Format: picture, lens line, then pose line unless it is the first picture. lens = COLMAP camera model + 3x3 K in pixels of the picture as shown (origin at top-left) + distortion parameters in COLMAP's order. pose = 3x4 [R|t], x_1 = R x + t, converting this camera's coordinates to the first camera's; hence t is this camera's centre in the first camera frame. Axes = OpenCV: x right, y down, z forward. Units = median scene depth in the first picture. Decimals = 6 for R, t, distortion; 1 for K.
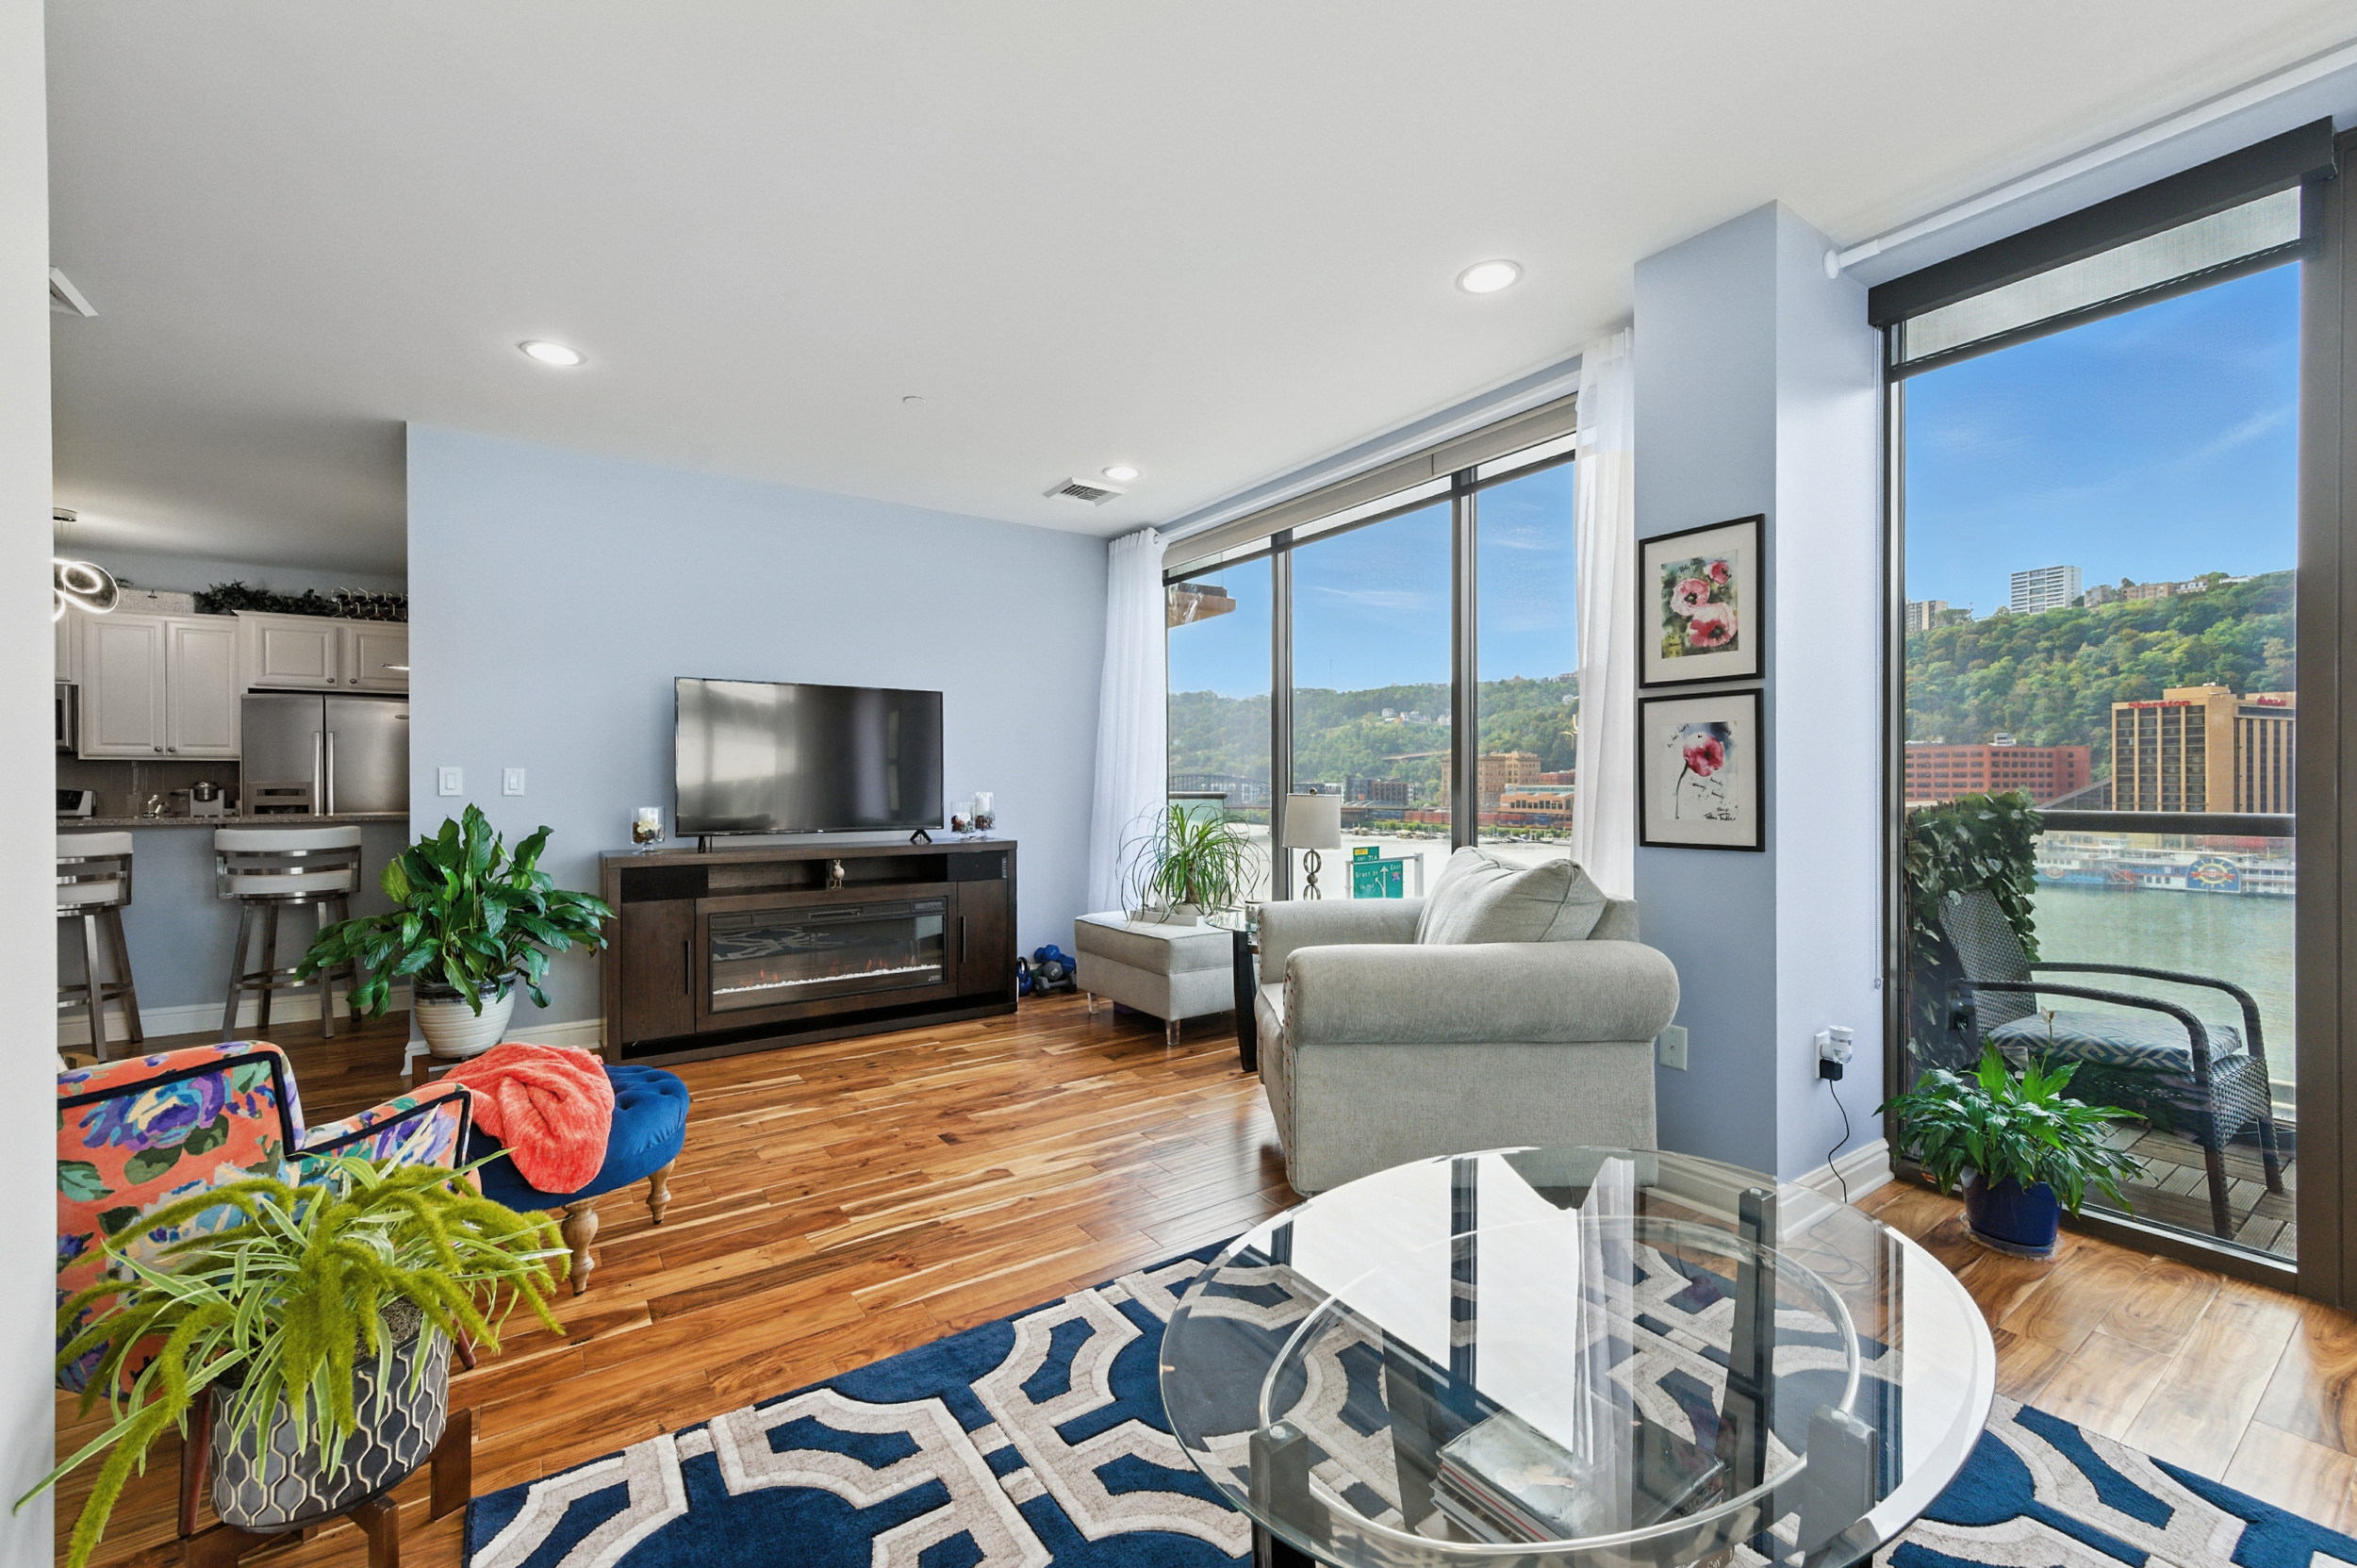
lens RADIAL K [[959.1, 0, 1186.5], [0, 959.1, 784.1], [0, 0, 1]] dist [0.021982, -0.000287]
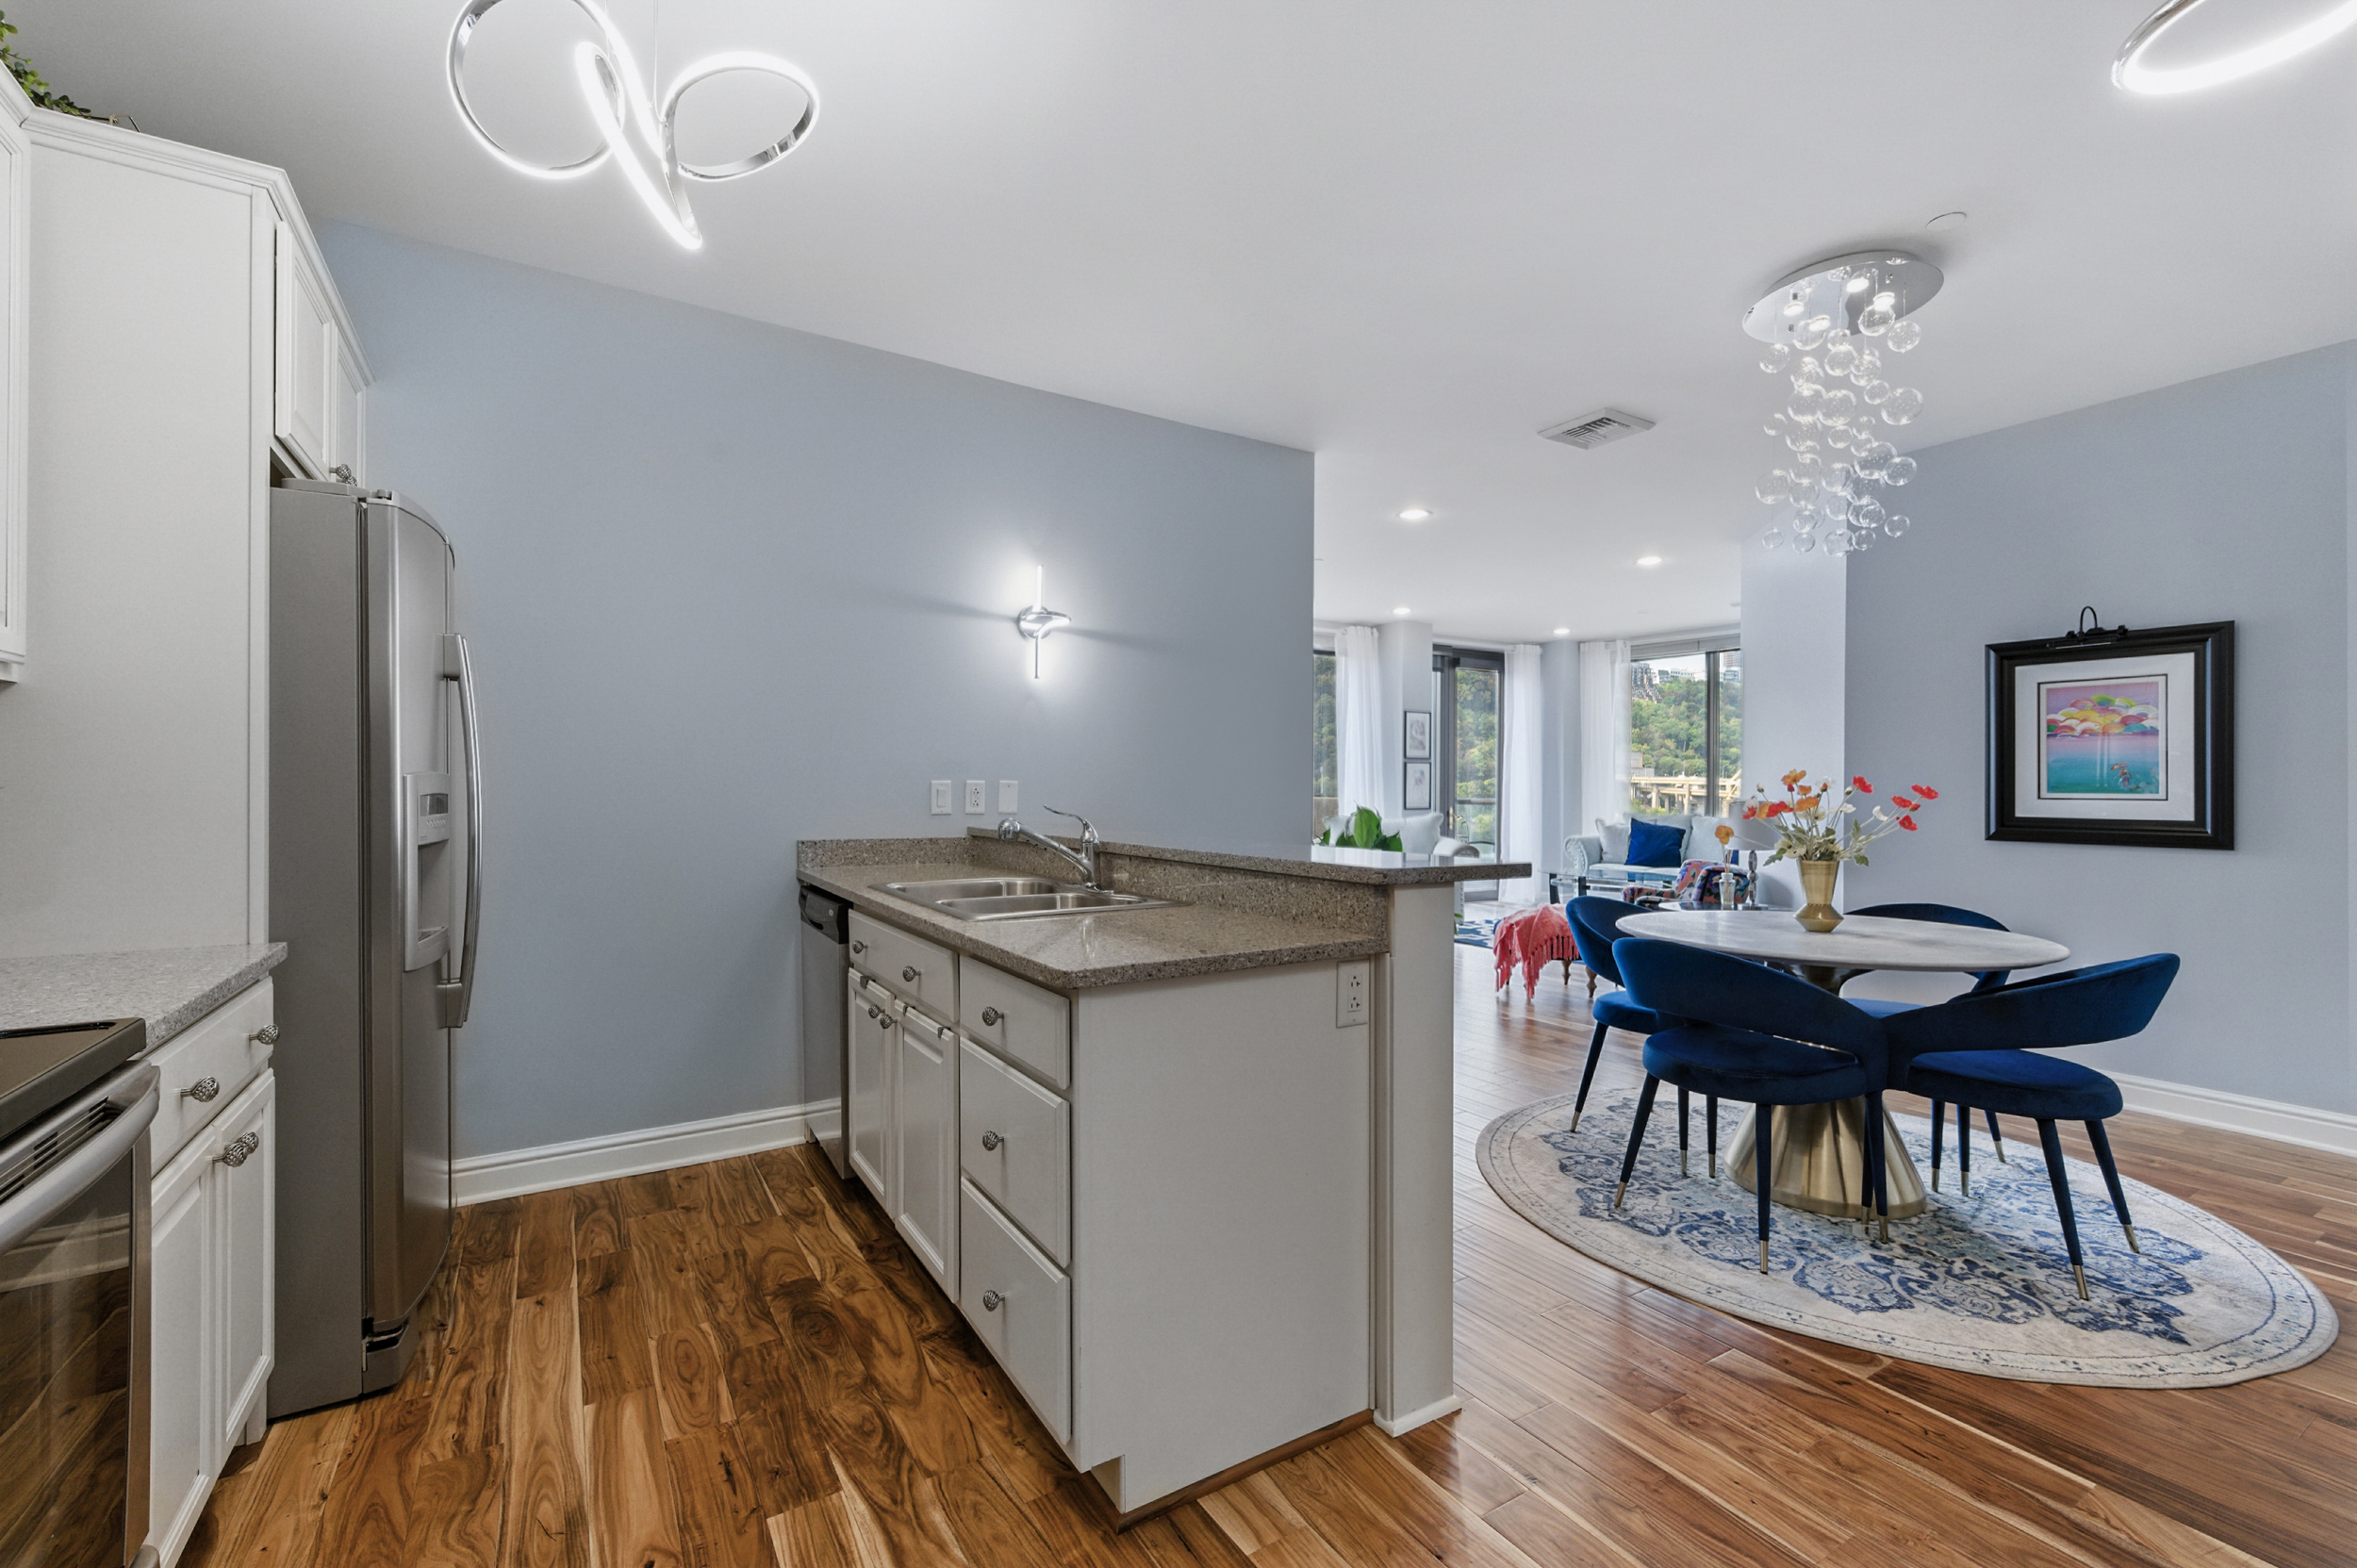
lens RADIAL K [[1005.3, 0, 1182.9], [0, 1005.3, 786.5], [0, 0, 1]] dist [-0.000226, -0.000940]
pose [[0.035977, 0.003088, 0.999348, -2.048120], [-0.005606, 0.999980, -0.002888, 0.003393], [-0.999337, -0.005498, 0.035994, 1.181140]]
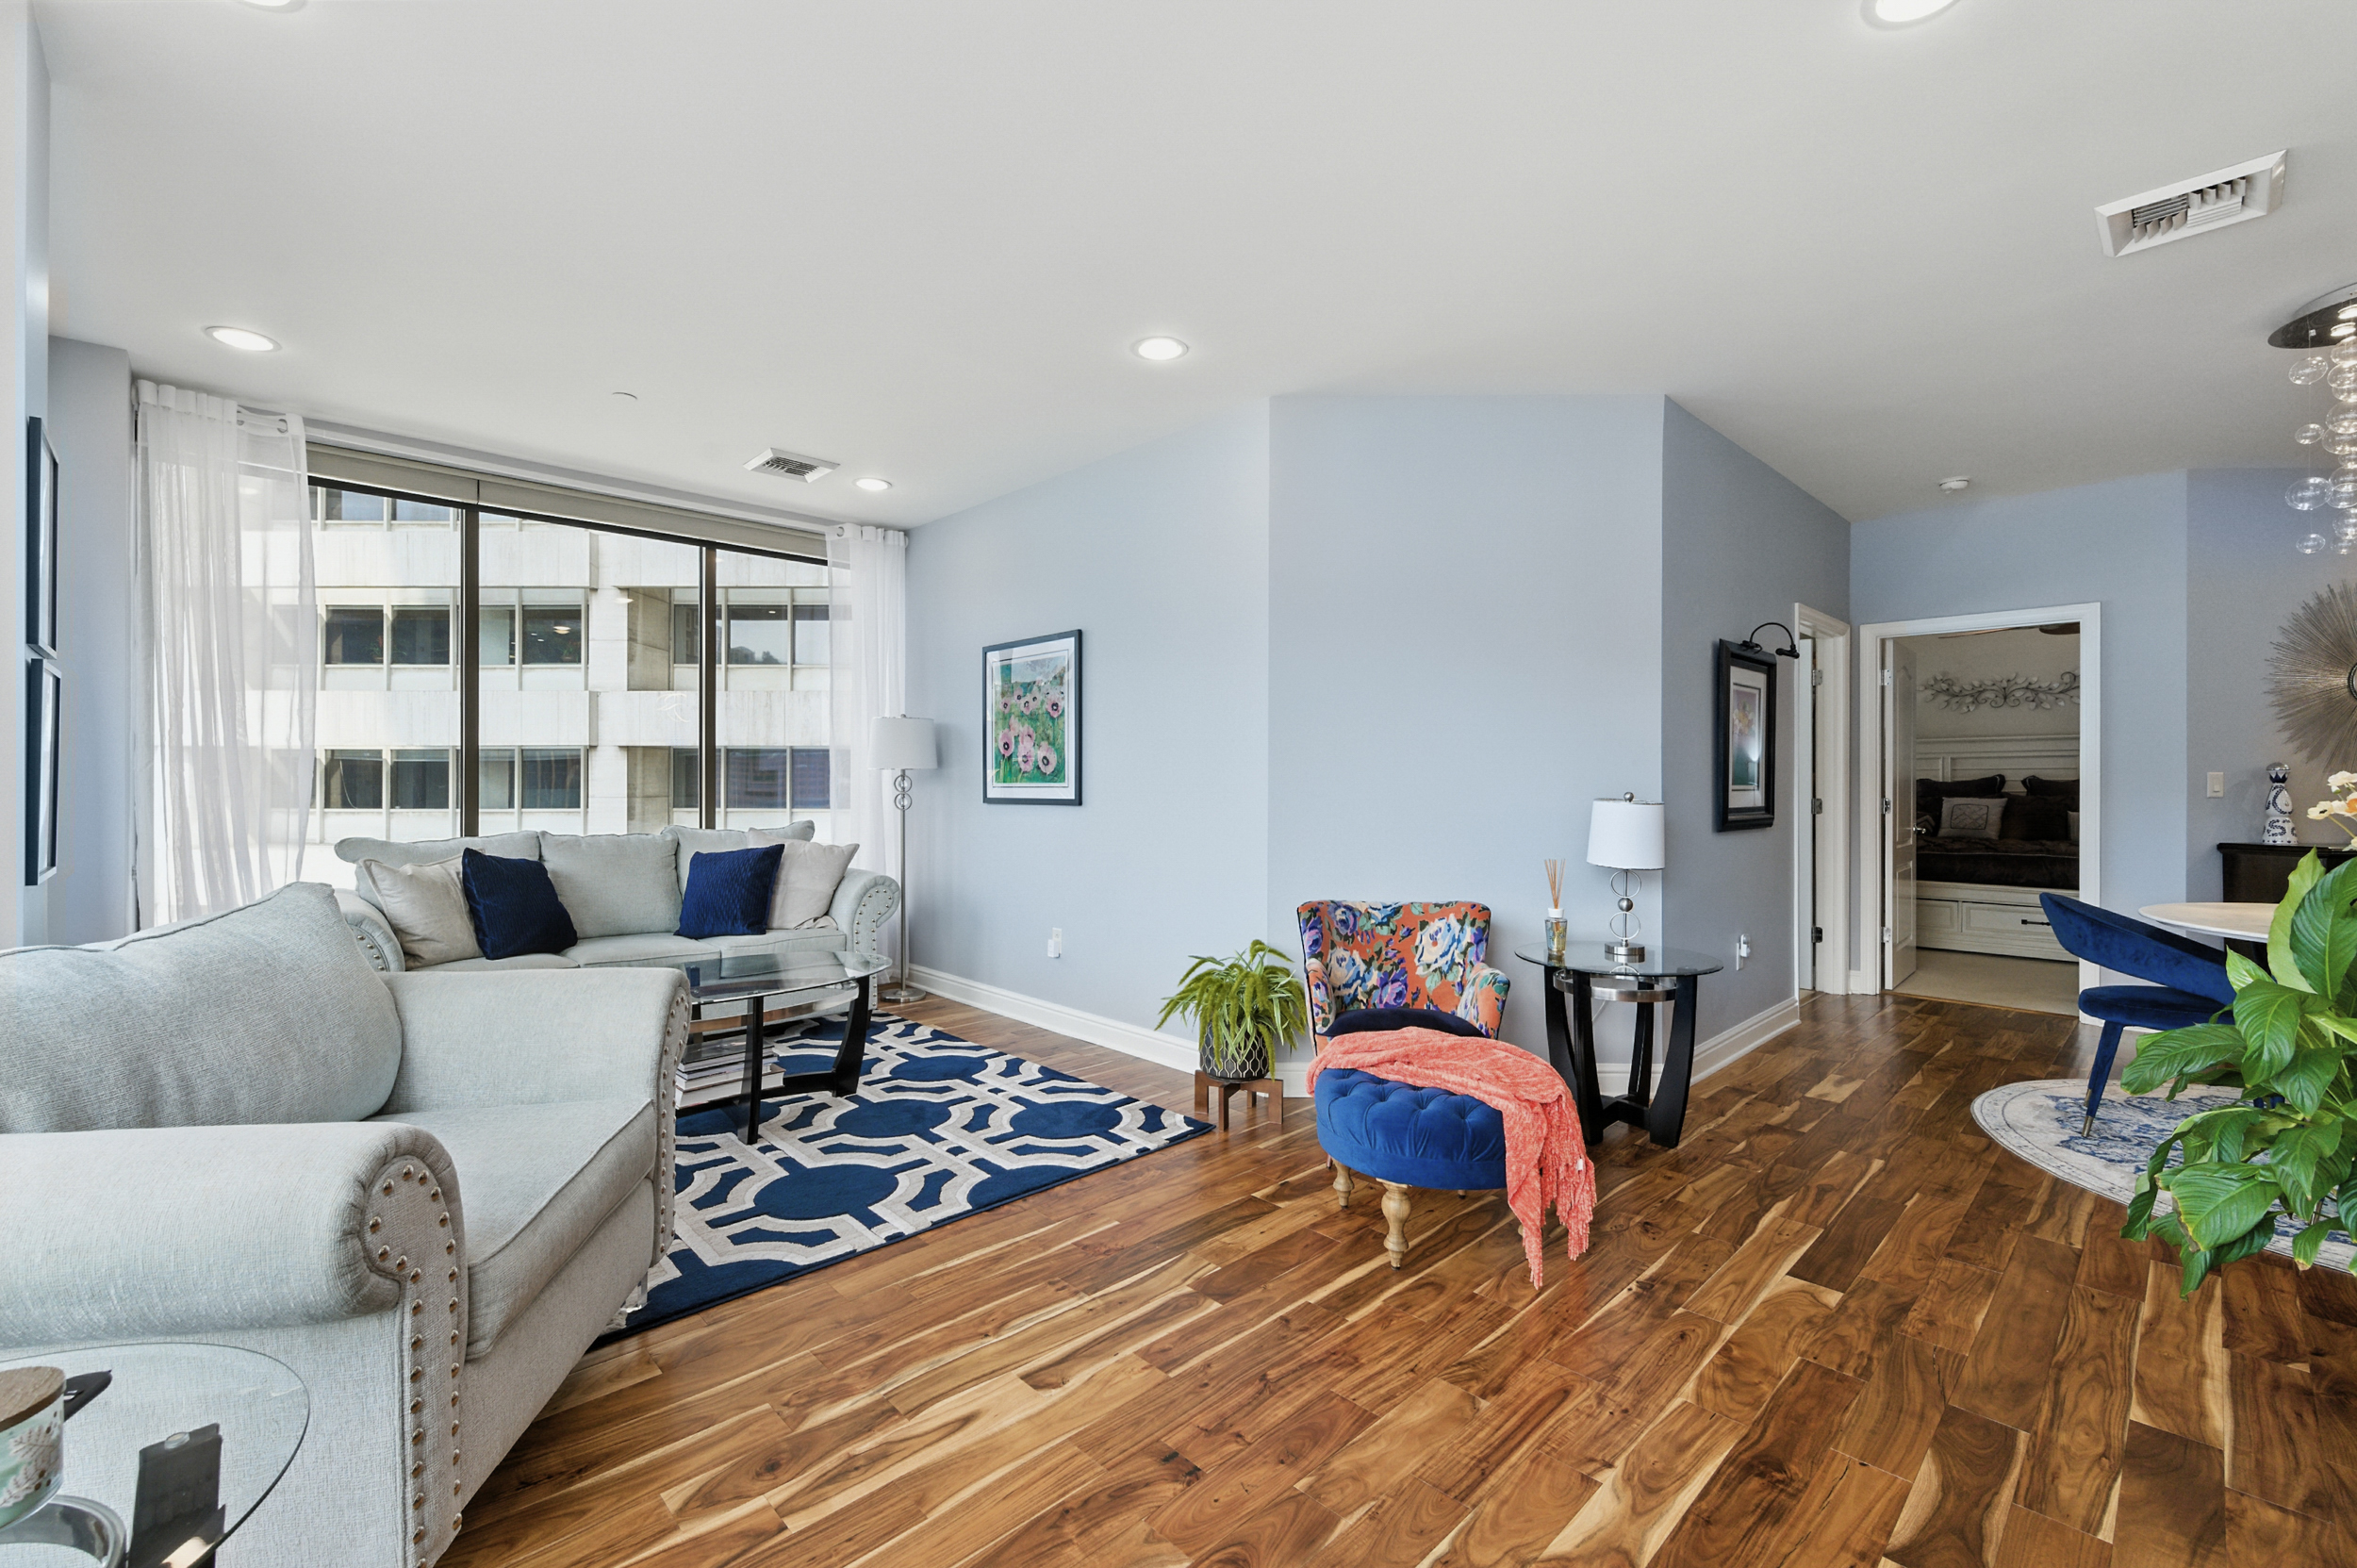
lens RADIAL K [[1005.3, 0, 1196.8], [0, 1005.3, 760.1], [0, 0, 1]] dist [-0.000226, -0.000940]
pose [[-0.987096, -0.000904, -0.160124, -0.147081], [0.002570, 0.999766, -0.021492, -0.004204], [0.160106, -0.021626, -0.986863, 1.340956]]
